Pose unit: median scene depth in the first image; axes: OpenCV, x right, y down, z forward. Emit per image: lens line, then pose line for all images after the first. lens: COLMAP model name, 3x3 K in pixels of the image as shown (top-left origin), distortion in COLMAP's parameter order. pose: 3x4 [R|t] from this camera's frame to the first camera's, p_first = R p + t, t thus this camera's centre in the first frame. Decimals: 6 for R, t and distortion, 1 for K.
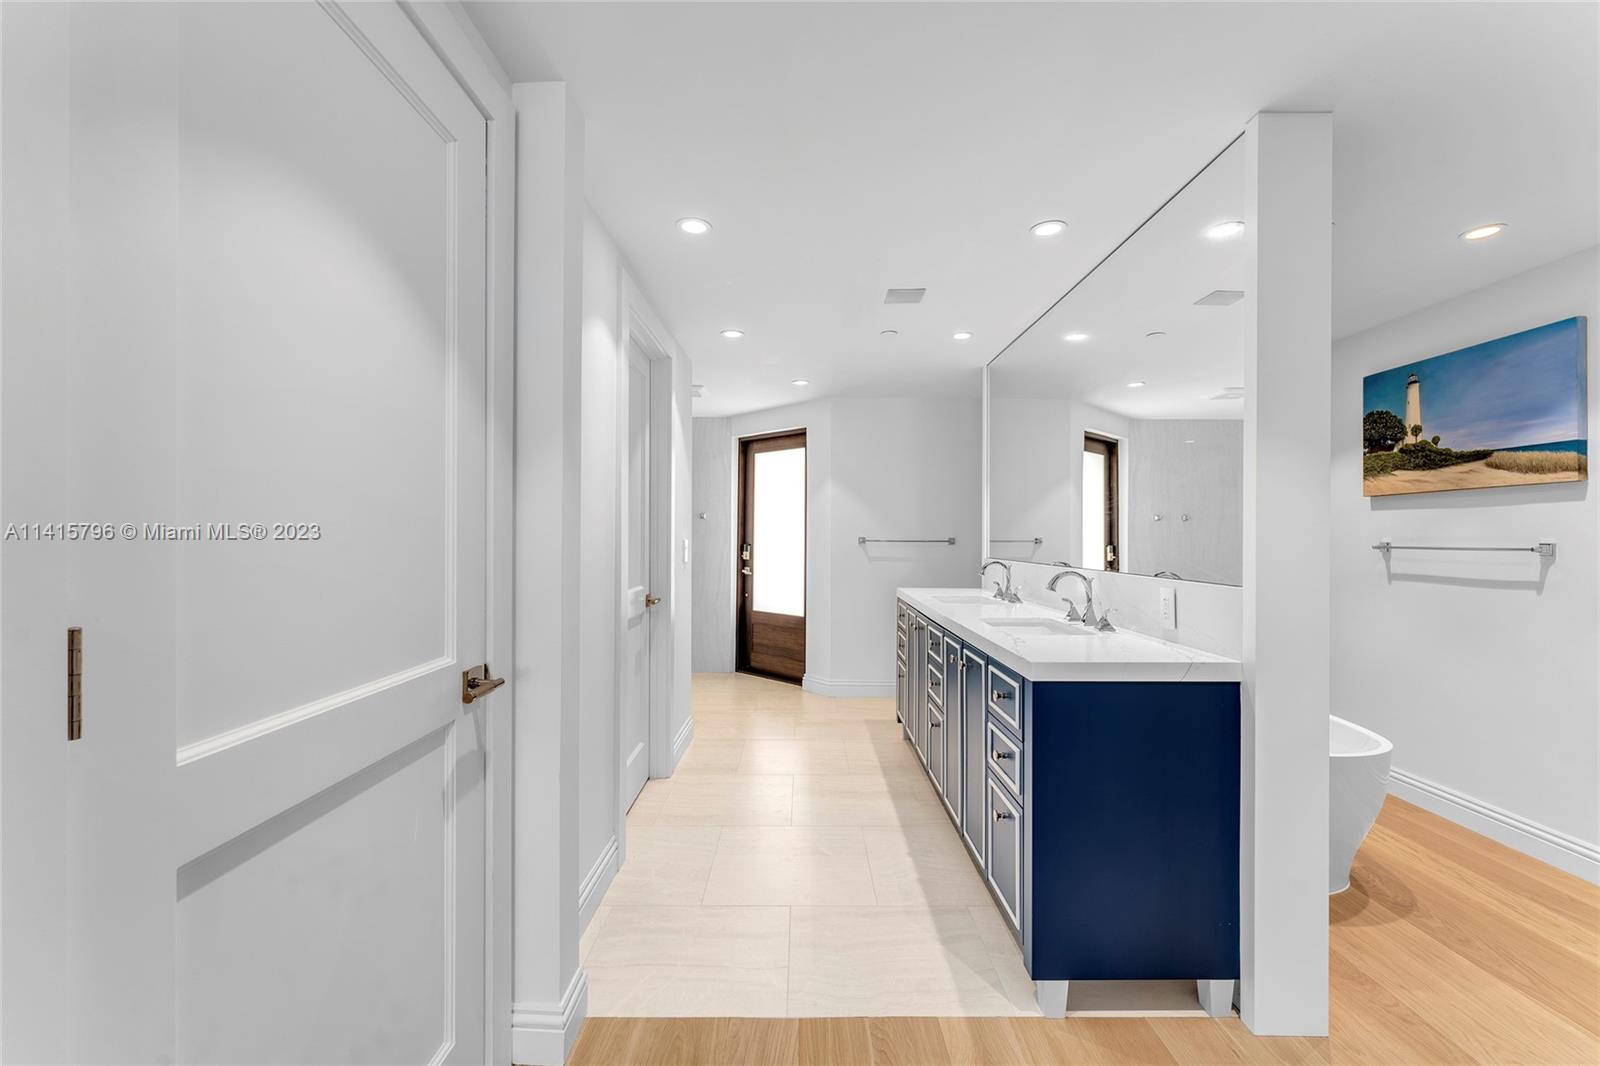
lens RADIAL K [[639.3, 0, 801.0], [0, 639.3, 535.8], [0, 0, 1]] dist [0.015735, 0.000461]
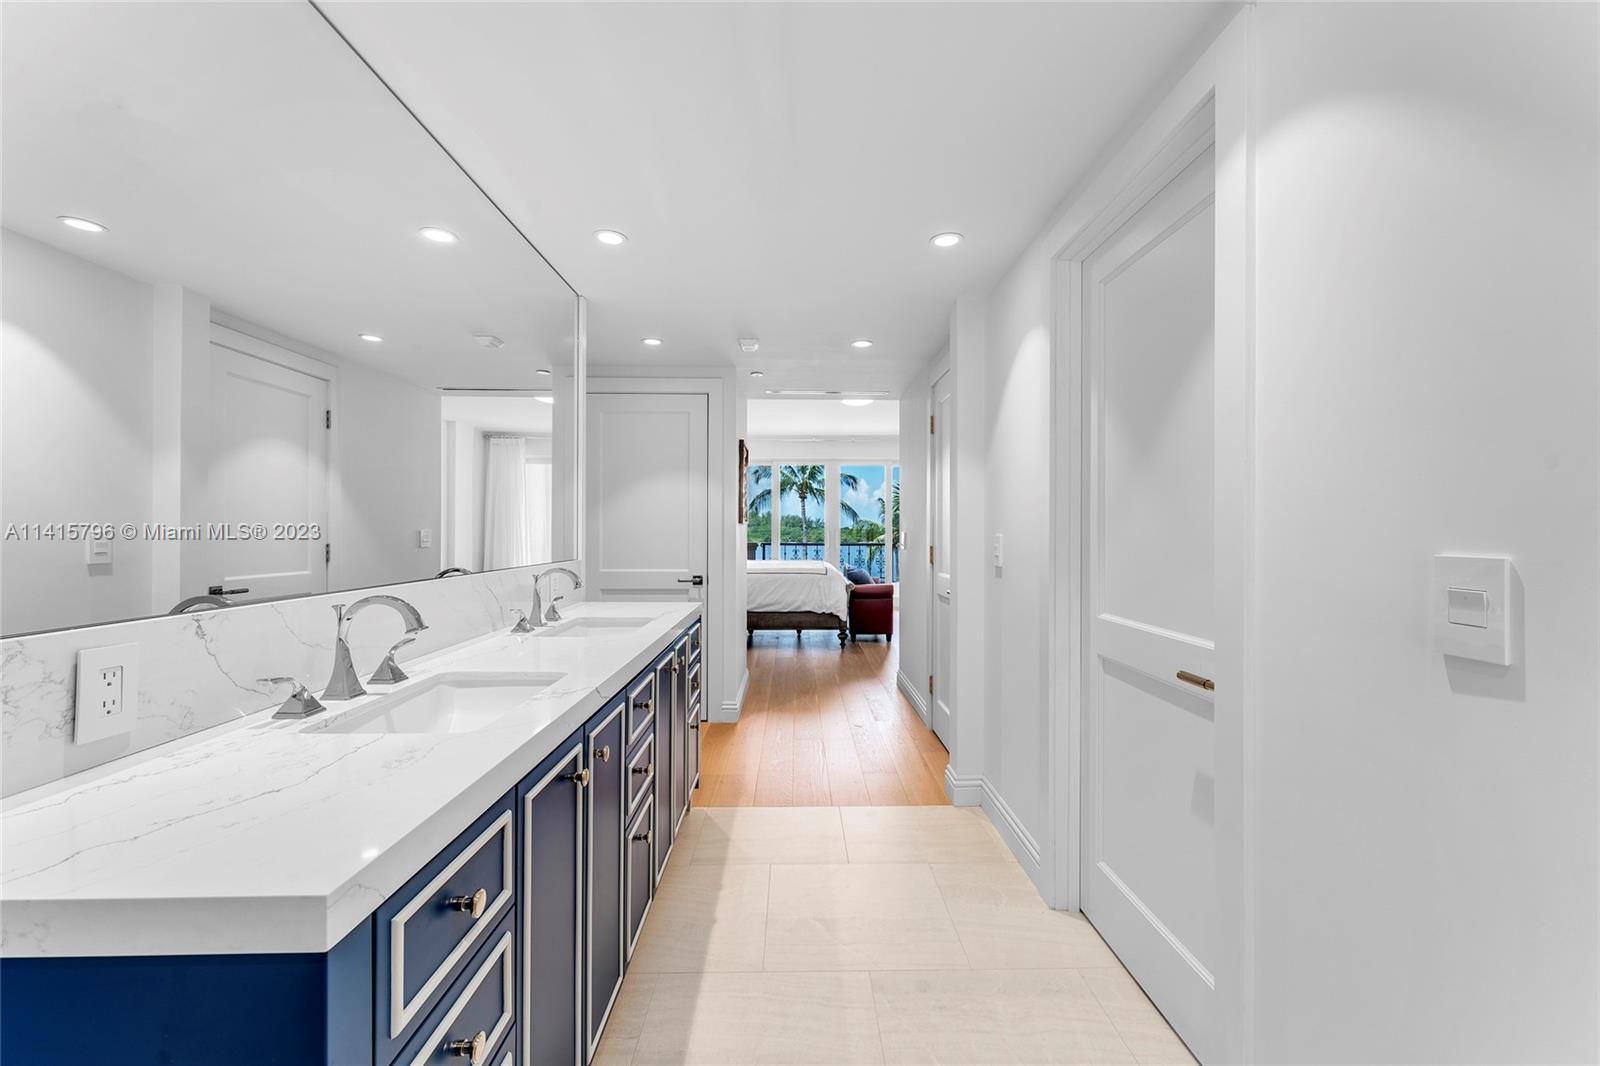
lens RADIAL K [[639.3, 0, 801.6], [0, 639.3, 531.9], [0, 0, 1]] dist [0.015735, 0.000461]
pose [[-0.999867, -0.009540, -0.013195, 0.076141], [-0.009487, 0.999947, -0.004027, 0.018938], [0.013233, -0.003901, -0.999905, 1.777260]]
